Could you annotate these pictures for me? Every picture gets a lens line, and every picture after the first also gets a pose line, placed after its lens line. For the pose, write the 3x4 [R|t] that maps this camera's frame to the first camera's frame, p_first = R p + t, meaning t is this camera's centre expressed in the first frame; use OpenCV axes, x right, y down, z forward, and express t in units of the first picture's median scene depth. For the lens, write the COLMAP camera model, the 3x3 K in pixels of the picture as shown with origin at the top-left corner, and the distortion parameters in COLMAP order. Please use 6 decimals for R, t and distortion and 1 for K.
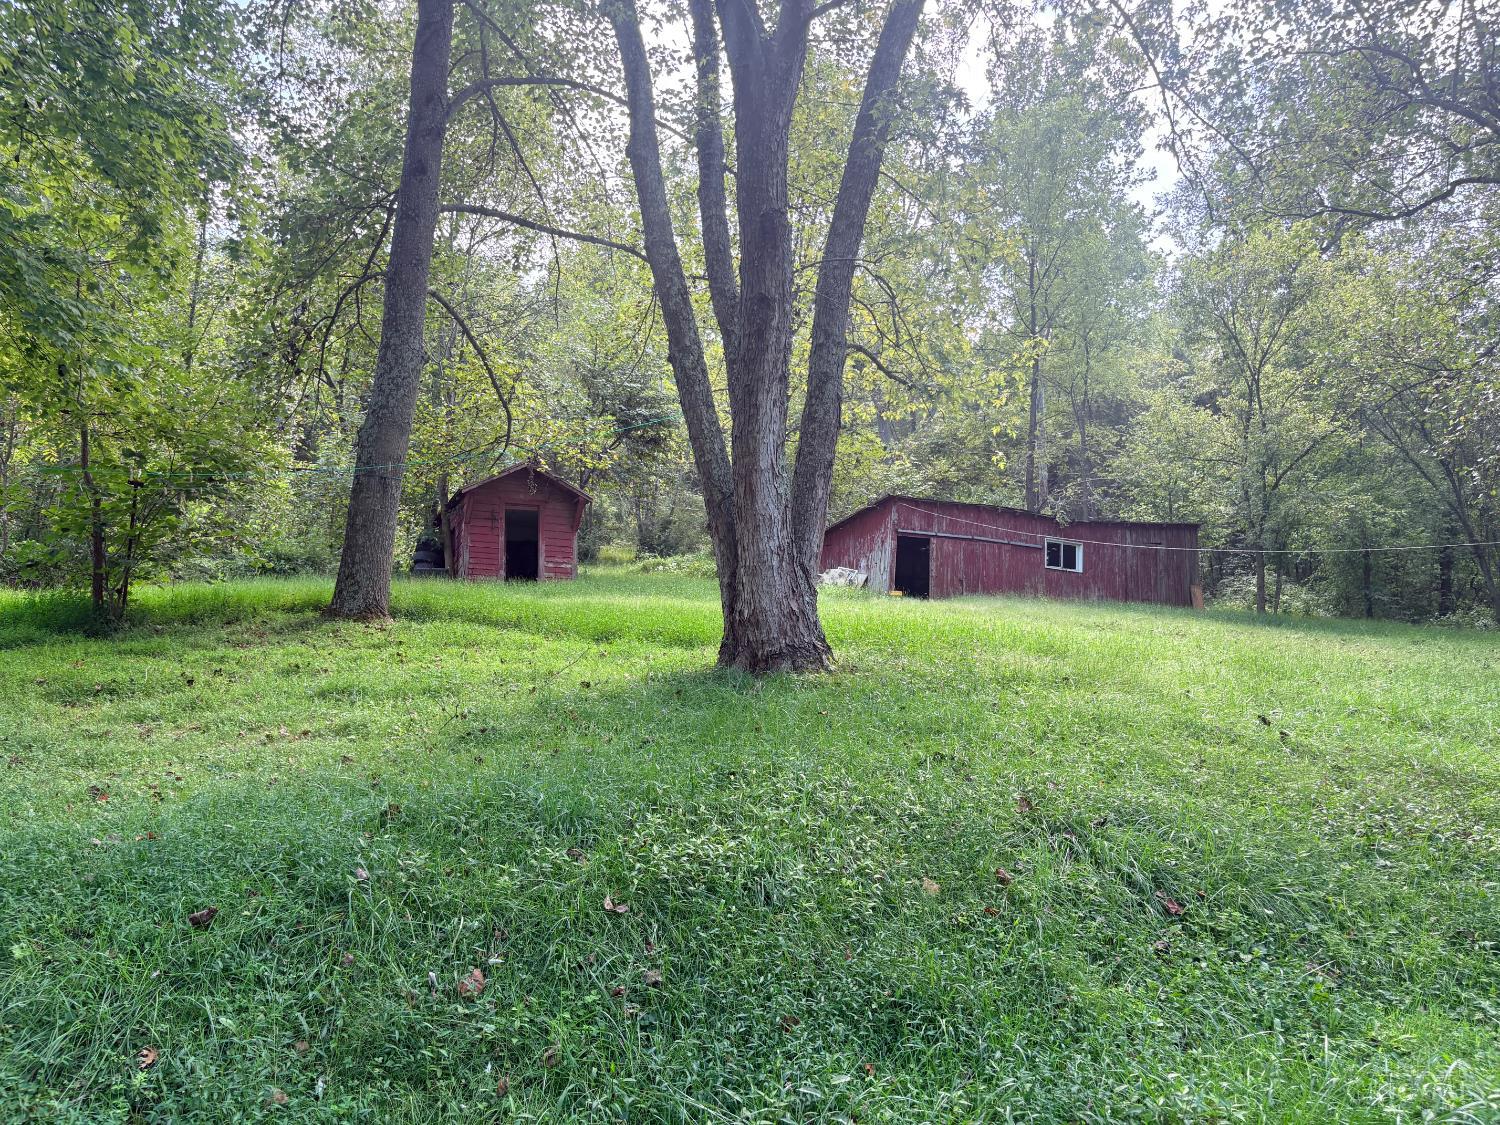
lens RADIAL K [[1106.9, 0, 750.0], [0, 1106.9, 562.5], [0, 0, 1]] dist [0.072300, -0.207731]
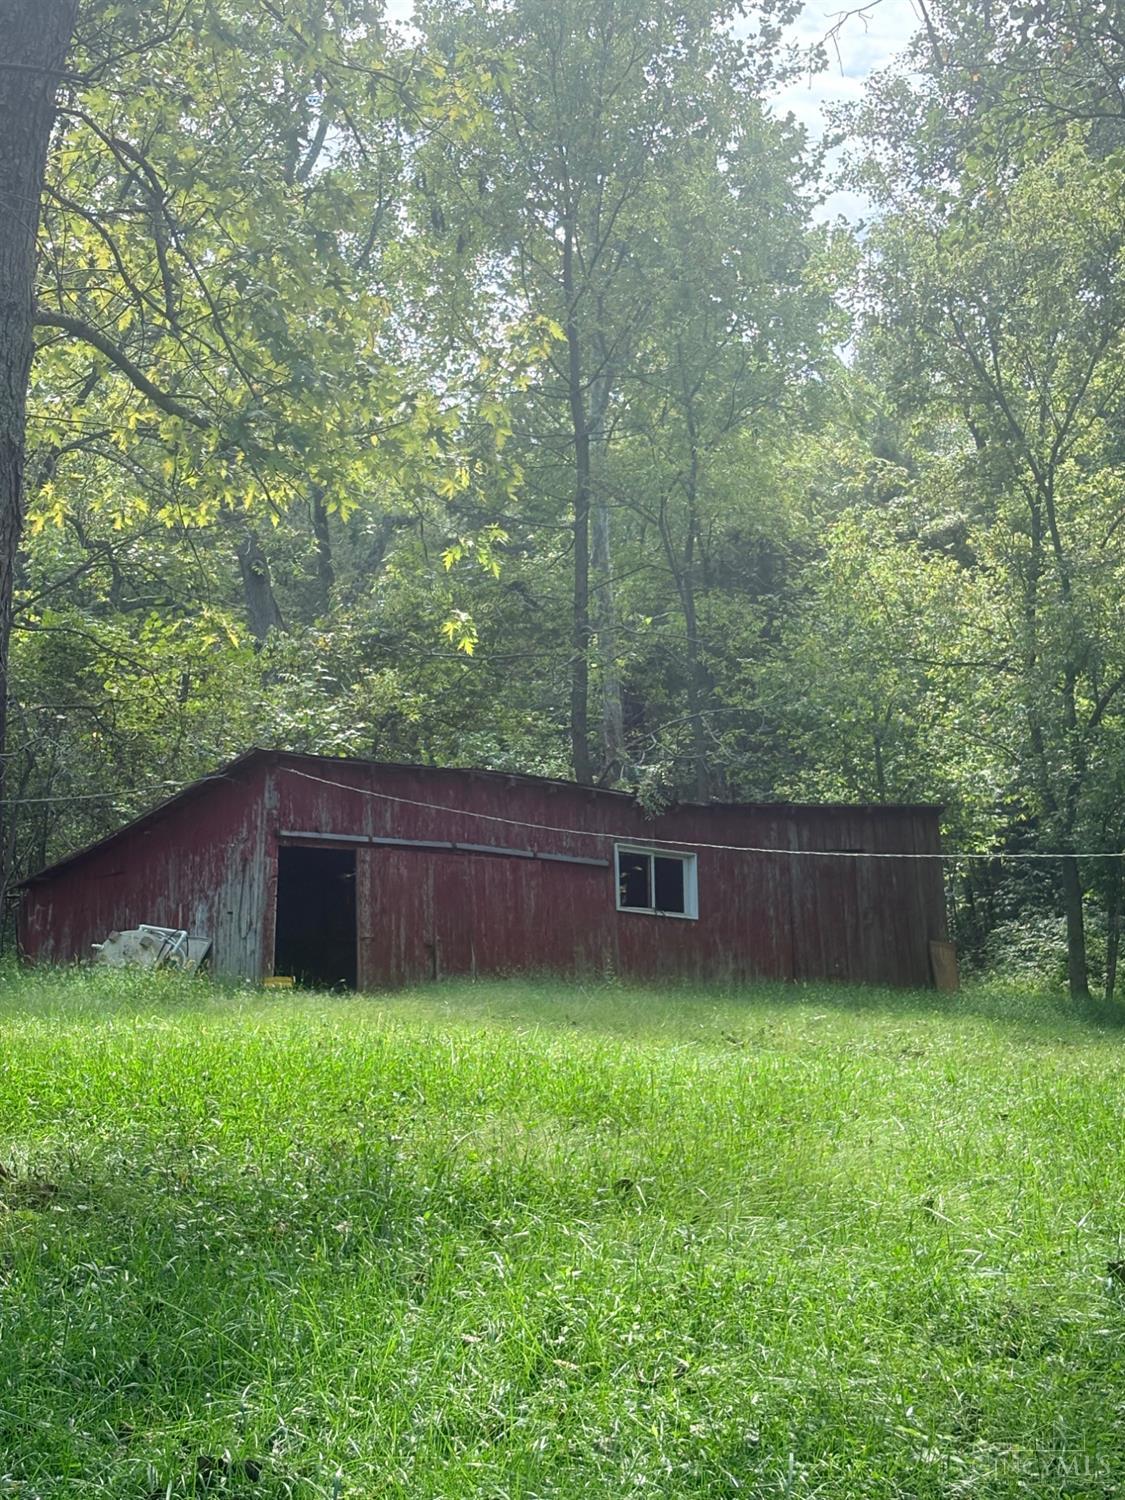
lens RADIAL K [[2217.8, 0, 562.5], [0, 2217.8, 750.0], [0, 0, 1]] dist [0.194240, -0.487660]
pose [[0.977226, -0.013691, 0.211758, 0.058481], [0.030744, 0.996522, -0.077452, 0.008568], [-0.209961, 0.082199, 0.974248, 0.141128]]
